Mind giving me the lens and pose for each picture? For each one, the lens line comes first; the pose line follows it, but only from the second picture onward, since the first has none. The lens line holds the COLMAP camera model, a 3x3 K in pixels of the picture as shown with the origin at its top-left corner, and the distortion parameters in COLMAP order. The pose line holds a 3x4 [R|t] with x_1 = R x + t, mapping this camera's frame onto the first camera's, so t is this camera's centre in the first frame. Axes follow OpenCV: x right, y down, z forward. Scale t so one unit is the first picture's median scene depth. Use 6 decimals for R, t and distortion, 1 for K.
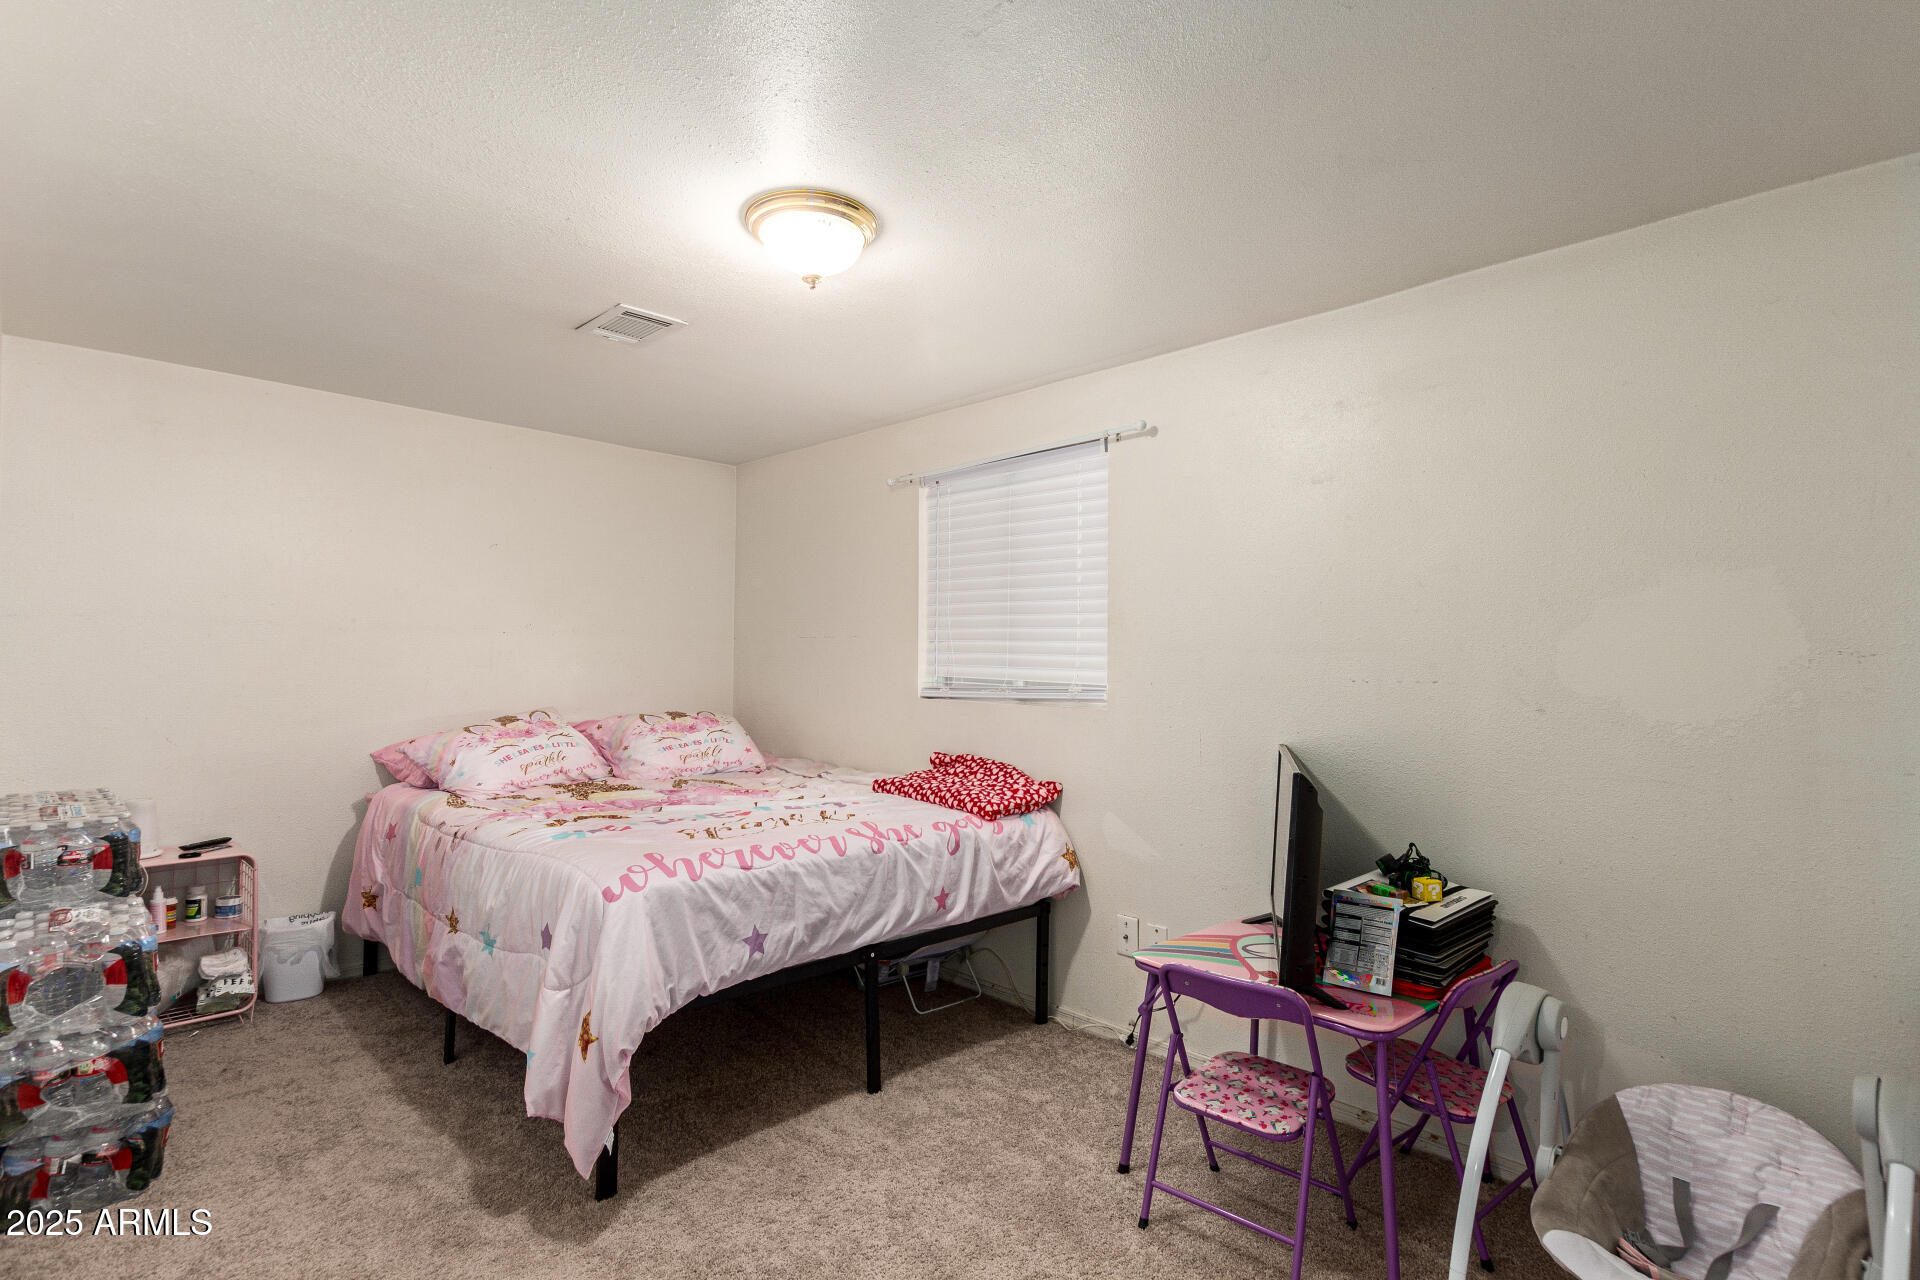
lens RADIAL K [[933.7, 0, 939.4], [0, 933.7, 655.7], [0, 0, 1]] dist [0.020650, -0.010894]
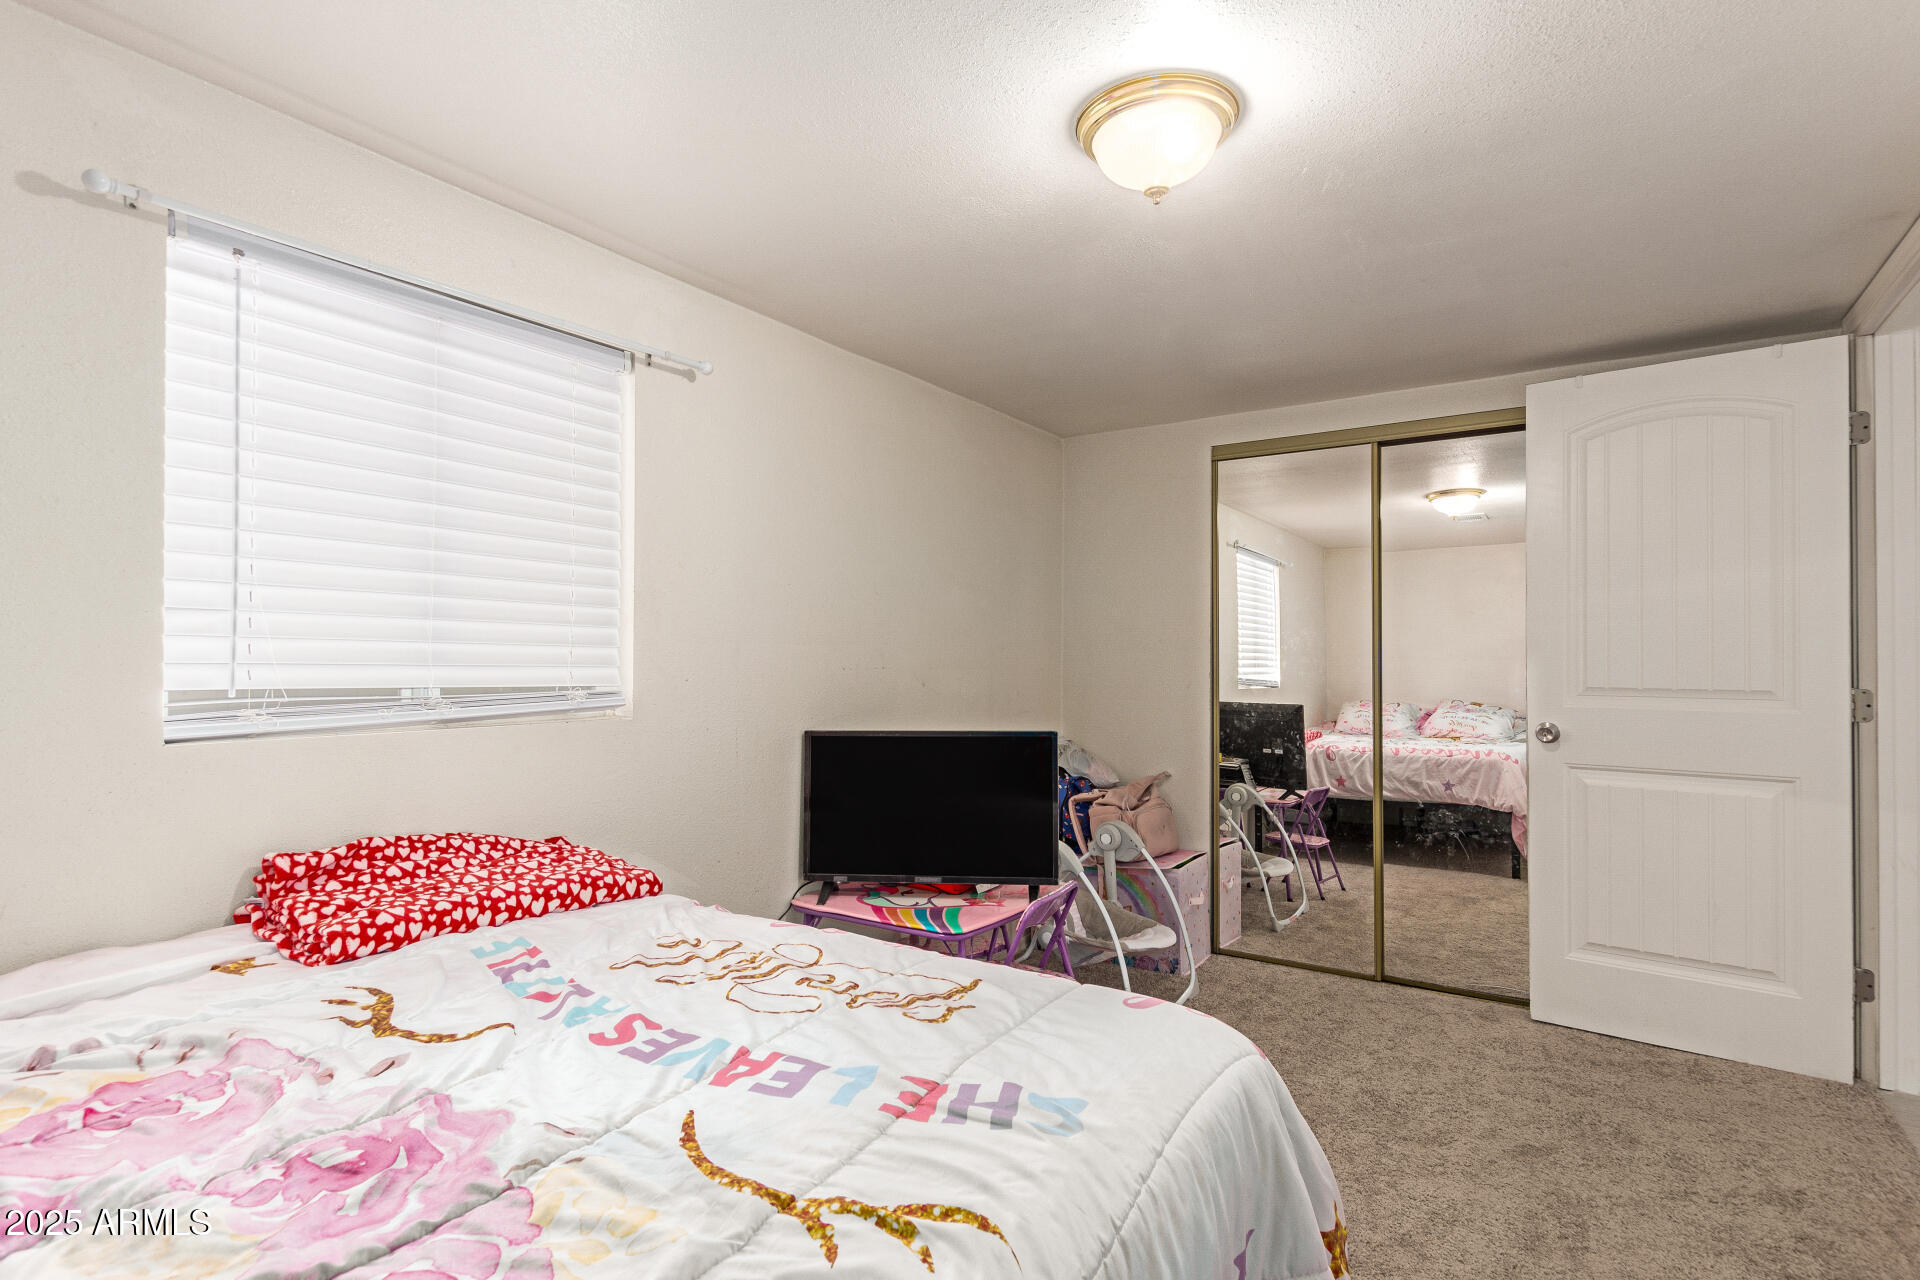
lens RADIAL K [[933.7, 0, 939.4], [0, 933.7, 655.7], [0, 0, 1]] dist [0.020650, -0.010894]
pose [[-0.195468, -0.001292, 0.980709, -0.579566], [0.001290, 0.999998, 0.001575, 0.006948], [-0.980709, 0.001573, -0.195466, 0.872625]]
